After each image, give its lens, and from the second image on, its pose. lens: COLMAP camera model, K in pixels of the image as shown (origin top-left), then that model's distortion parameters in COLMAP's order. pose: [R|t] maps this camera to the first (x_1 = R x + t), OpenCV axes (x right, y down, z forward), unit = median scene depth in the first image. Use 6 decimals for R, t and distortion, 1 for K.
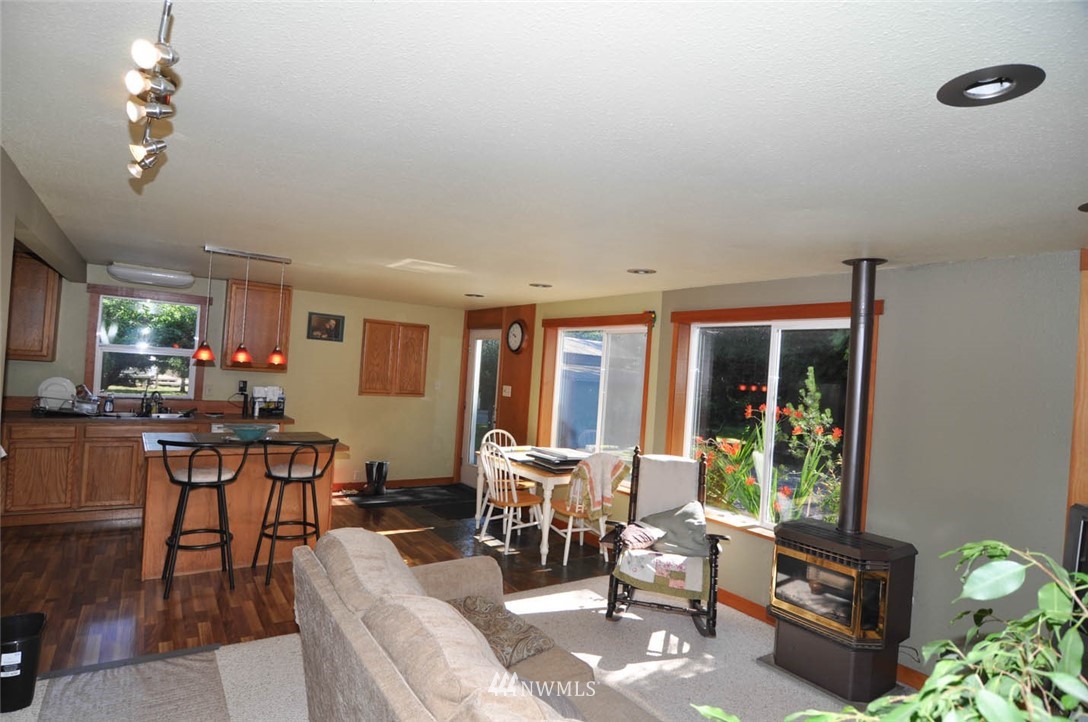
lens RADIAL K [[575.6, 0, 542.5], [0, 575.6, 358.4], [0, 0, 1]] dist [-0.005712, -0.002394]
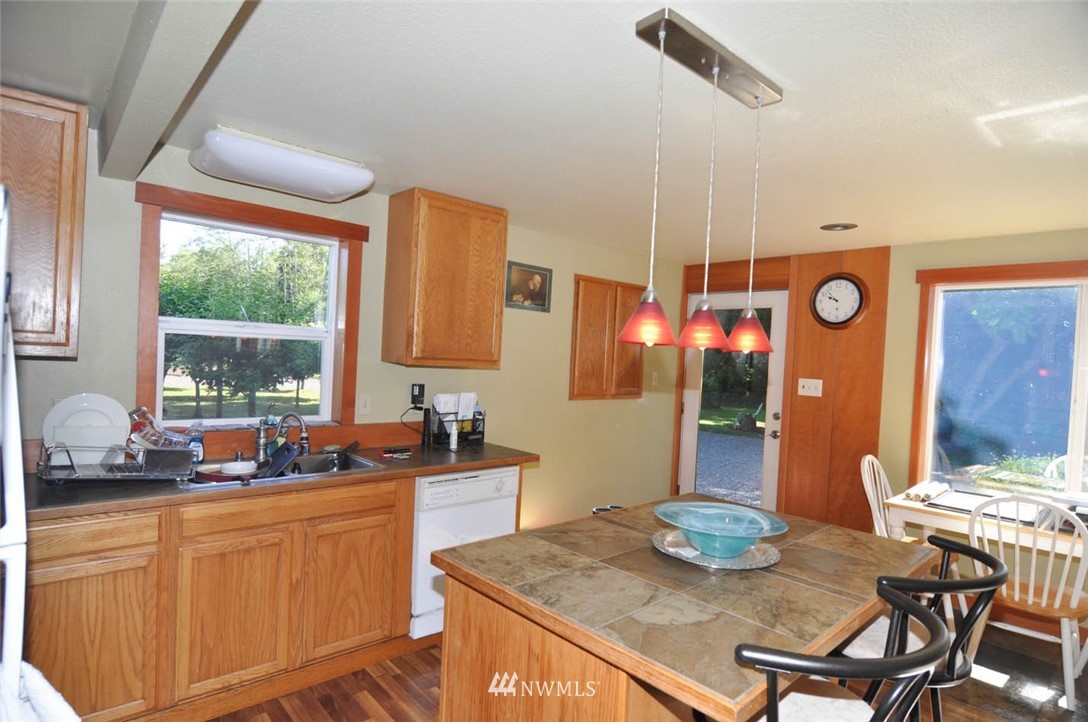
lens RADIAL K [[575.6, 0, 546.5], [0, 575.6, 363.0], [0, 0, 1]] dist [-0.005712, -0.002394]
pose [[0.991843, -0.021781, 0.125593, -0.437226], [0.016367, 0.998898, 0.043981, -0.002840], [-0.126412, -0.041567, 0.991106, 0.416252]]
